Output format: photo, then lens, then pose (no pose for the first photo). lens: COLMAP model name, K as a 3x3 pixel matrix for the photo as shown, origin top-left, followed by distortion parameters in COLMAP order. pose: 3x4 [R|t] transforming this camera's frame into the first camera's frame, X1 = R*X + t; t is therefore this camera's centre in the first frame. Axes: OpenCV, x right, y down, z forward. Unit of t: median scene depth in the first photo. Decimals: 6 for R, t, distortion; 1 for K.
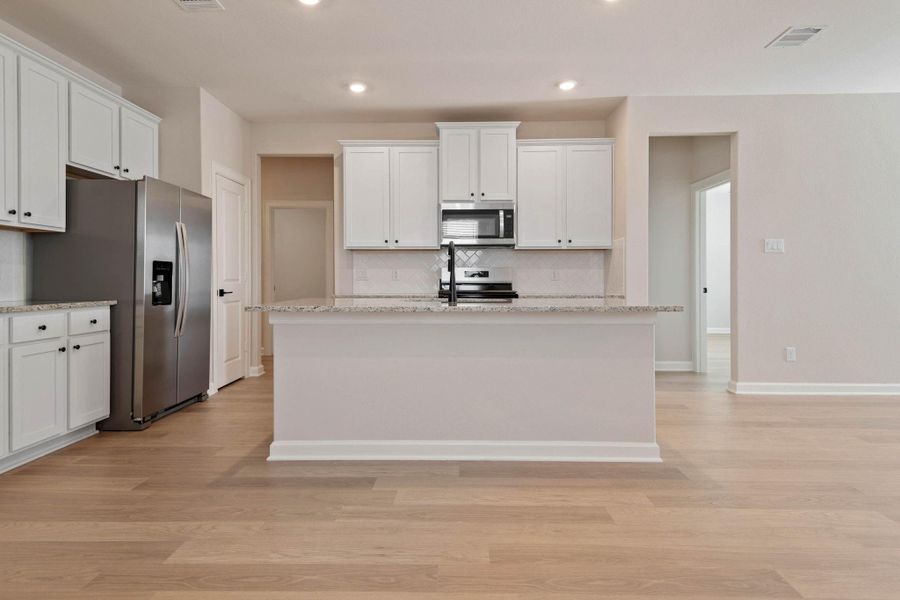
lens RADIAL K [[475.9, 0, 451.2], [0, 475.9, 277.7], [0, 0, 1]] dist [0.038206, -0.021386]
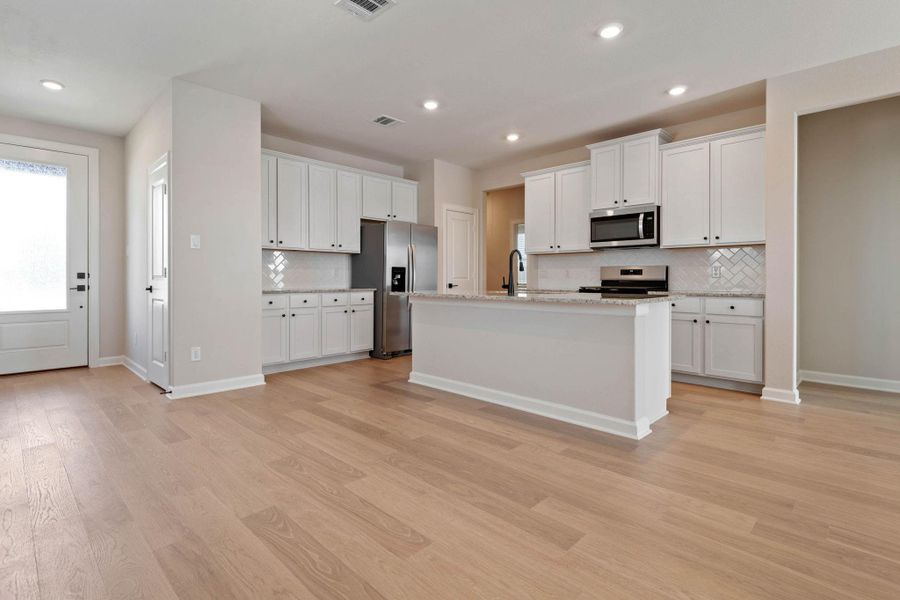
lens RADIAL K [[421.4, 0, 453.0], [0, 421.4, 277.6], [0, 0, 1]] dist [0.001447, -0.000058]
pose [[0.738427, -0.000922, -0.674333, 0.582702], [0.004417, 0.999984, 0.003469, 0.000315], [0.674319, -0.005540, 0.738419, -0.010664]]
